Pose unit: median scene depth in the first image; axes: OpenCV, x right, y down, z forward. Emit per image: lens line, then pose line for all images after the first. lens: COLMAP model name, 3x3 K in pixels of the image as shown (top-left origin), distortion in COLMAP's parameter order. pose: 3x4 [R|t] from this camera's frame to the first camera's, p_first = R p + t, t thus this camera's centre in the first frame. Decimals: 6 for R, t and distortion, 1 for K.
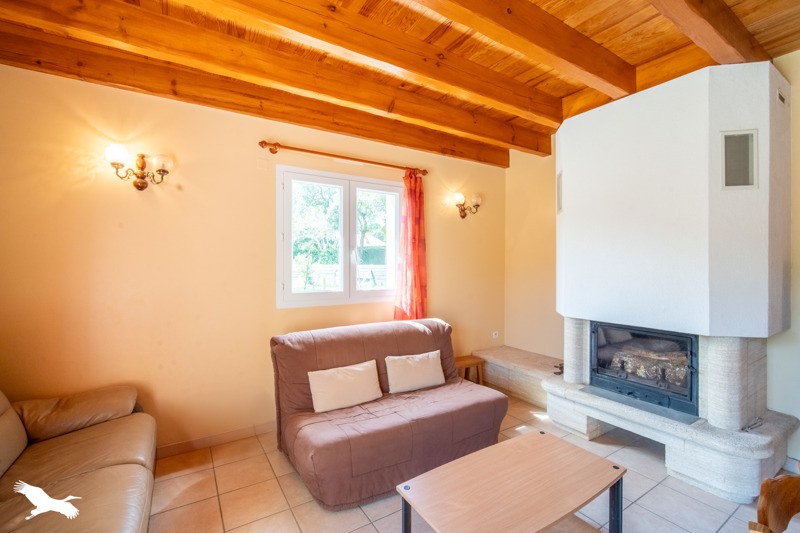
lens RADIAL K [[352.8, 0, 400.8], [0, 352.8, 265.2], [0, 0, 1]] dist [0.003605, -0.000320]
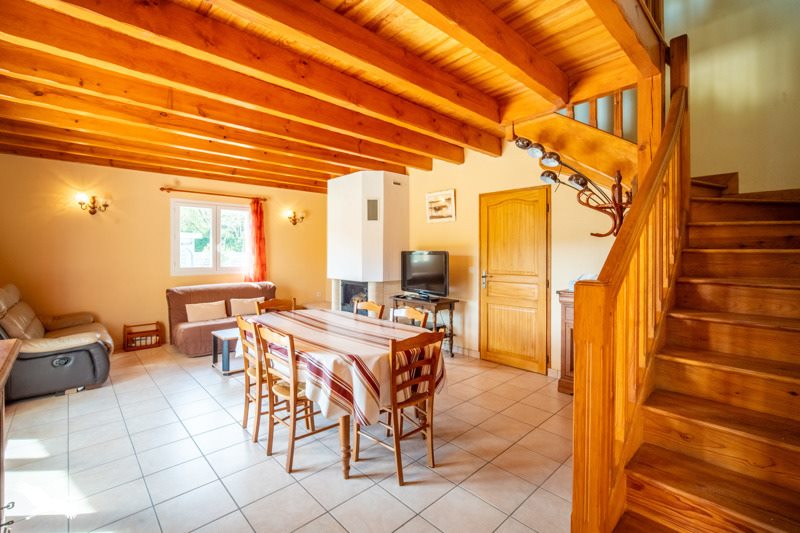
lens RADIAL K [[352.8, 0, 394.4], [0, 352.8, 254.3], [0, 0, 1]] dist [0.003605, -0.000320]
pose [[0.983513, -0.001070, 0.180833, 0.468194], [0.000351, 0.999992, 0.004007, 0.002060], [-0.180836, -0.003878, 0.983506, -1.037262]]
